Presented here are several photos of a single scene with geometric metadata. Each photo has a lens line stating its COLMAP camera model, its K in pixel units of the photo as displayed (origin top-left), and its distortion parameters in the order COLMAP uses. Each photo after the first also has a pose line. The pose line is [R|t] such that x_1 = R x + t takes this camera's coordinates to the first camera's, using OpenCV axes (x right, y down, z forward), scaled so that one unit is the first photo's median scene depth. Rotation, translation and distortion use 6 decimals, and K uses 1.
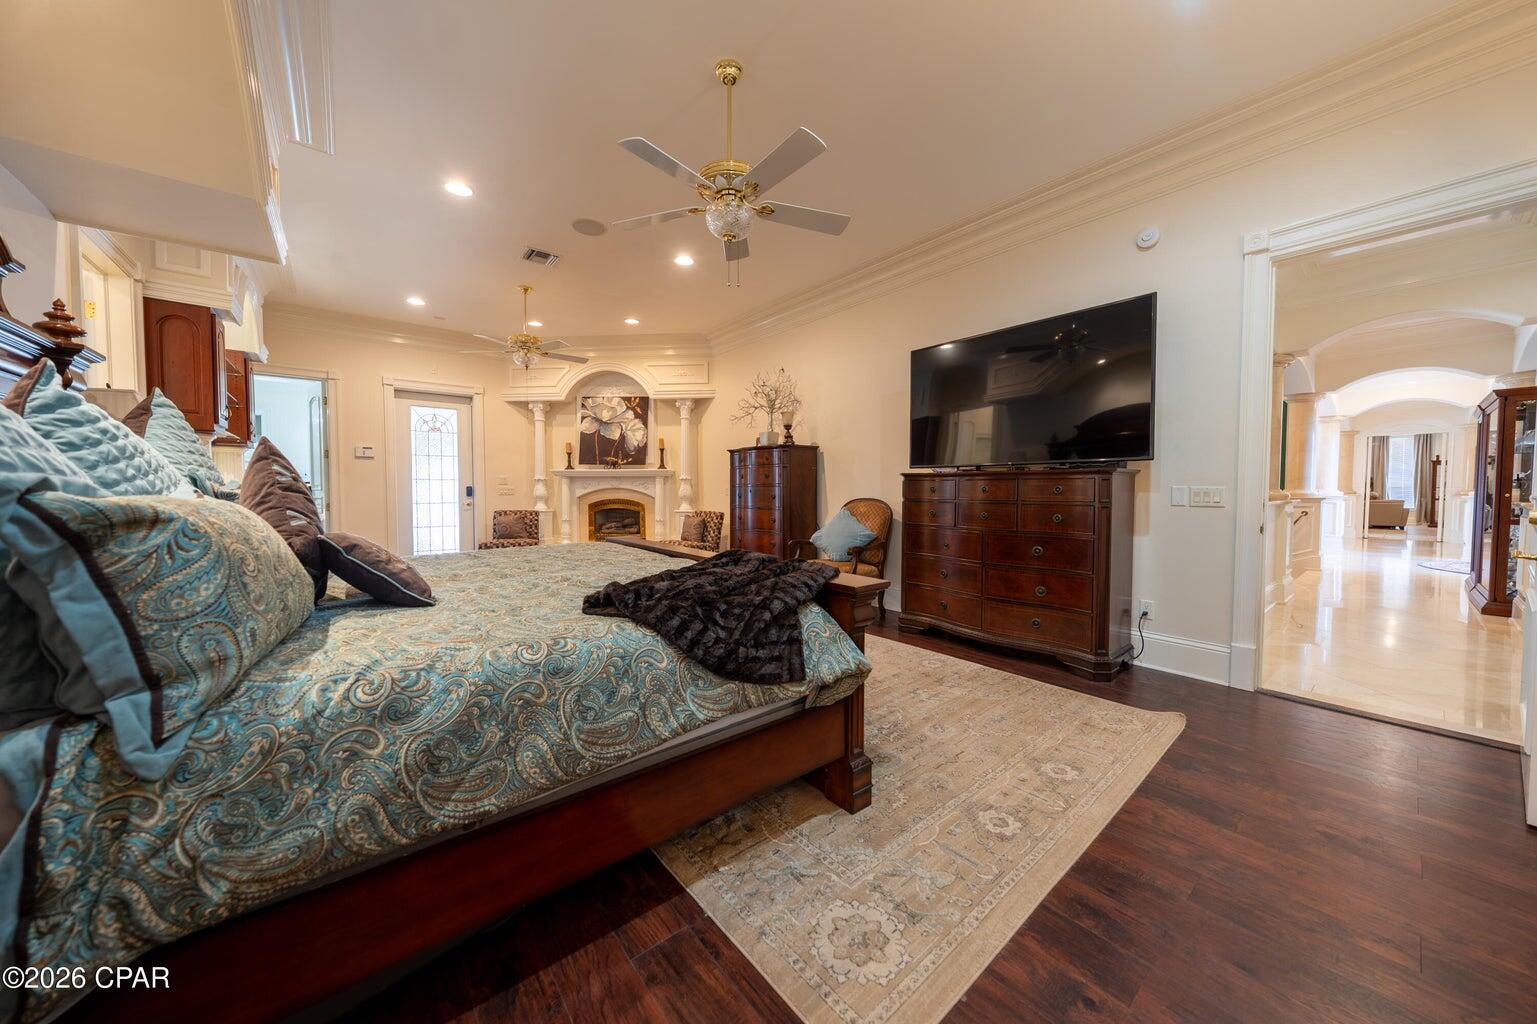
lens RADIAL K [[521.8, 0, 773.6], [0, 521.8, 507.1], [0, 0, 1]] dist [-0.004403, 0.001070]
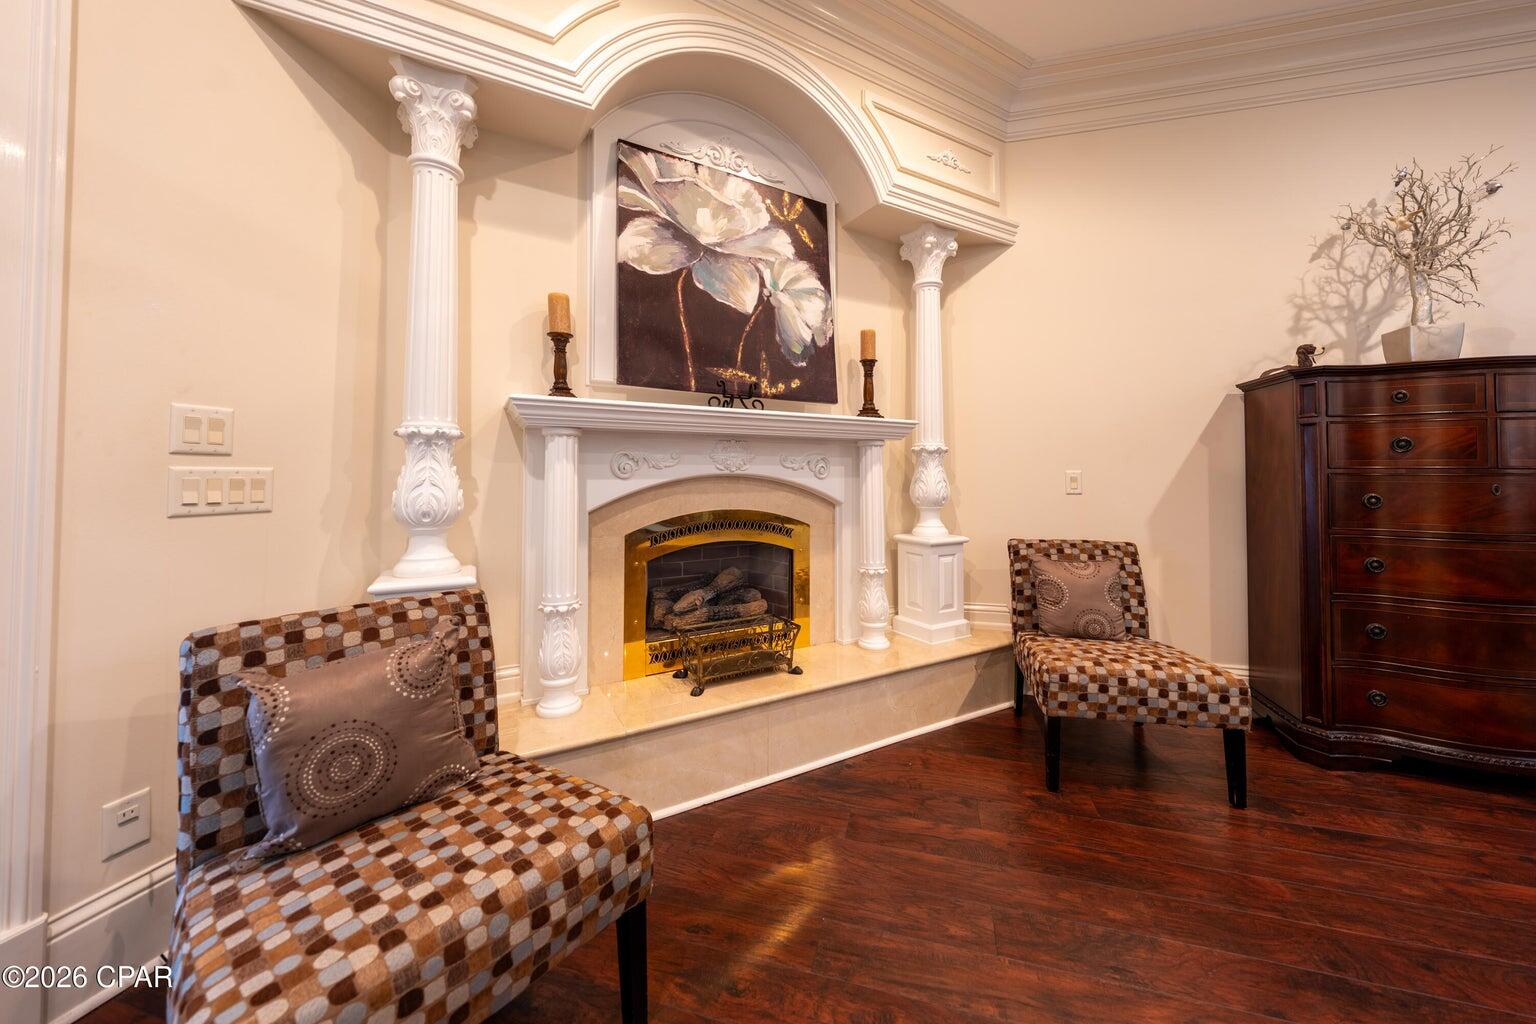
lens RADIAL K [[521.4, 0, 770.8], [0, 521.4, 459.1], [0, 0, 1]] dist [-0.004403, 0.001070]
pose [[0.825257, 0.014661, 0.564567, -0.461890], [0.012597, 0.998936, -0.044355, -0.032328], [-0.564616, 0.043716, 0.824195, 0.755384]]
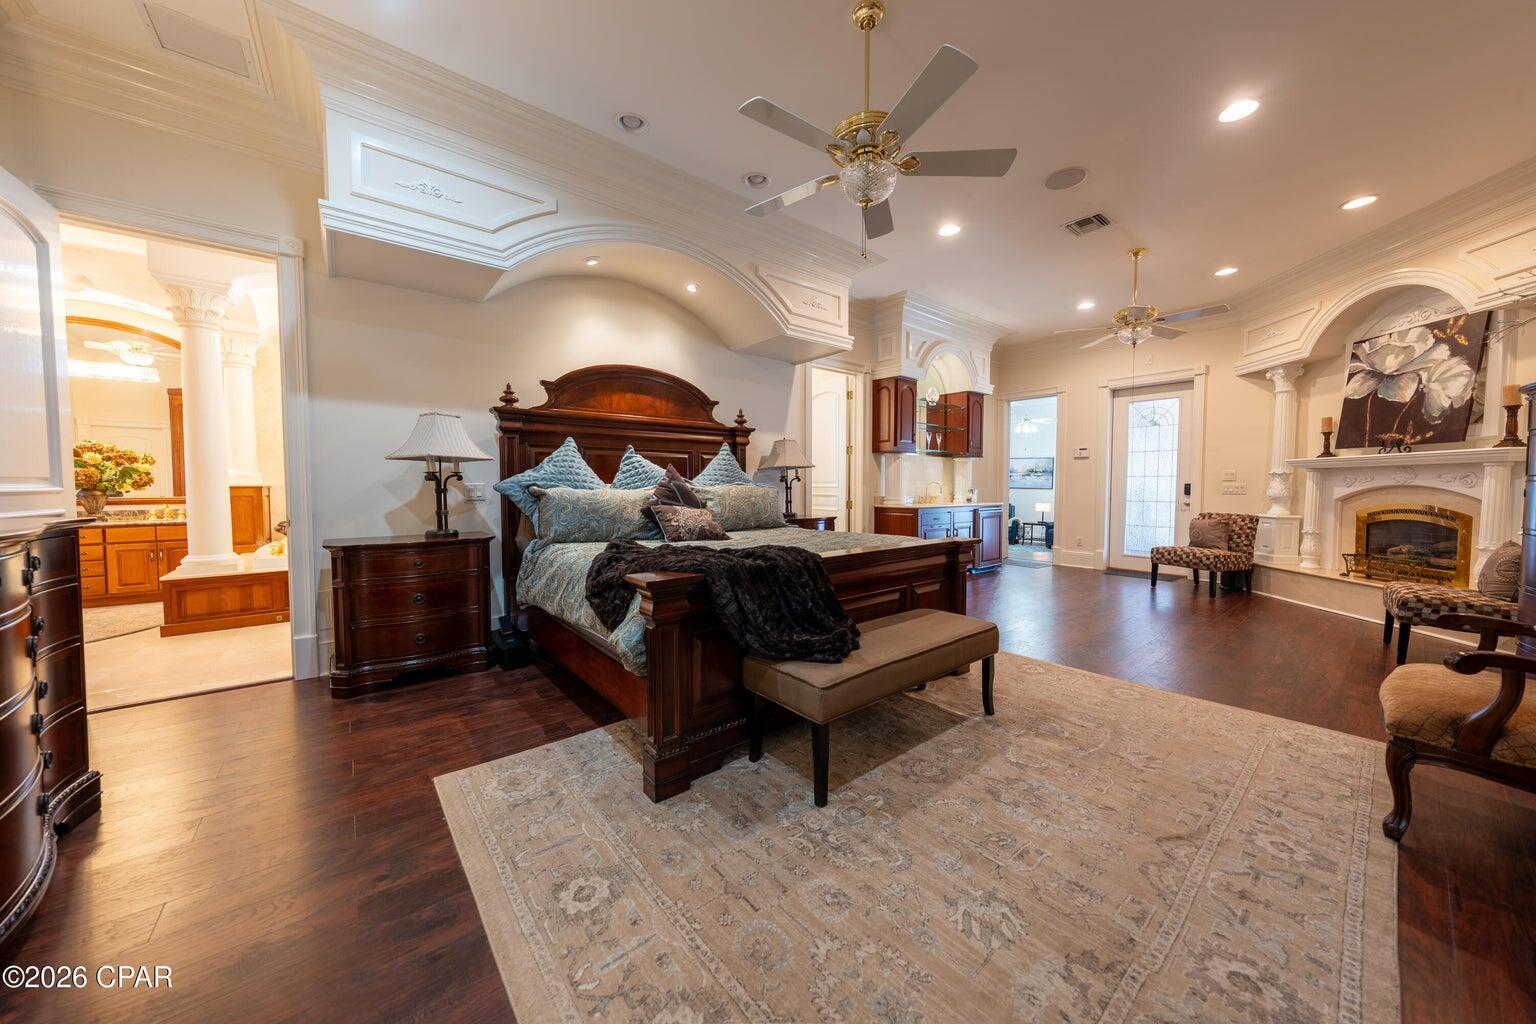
lens RADIAL K [[521.4, 0, 766.7], [0, 521.4, 507.0], [0, 0, 1]] dist [-0.004403, 0.001070]
pose [[-0.007439, 0.039479, -0.999193, 0.287696], [-0.036018, 0.998561, 0.039723, -0.009682], [0.999323, 0.036284, -0.006006, 0.298997]]
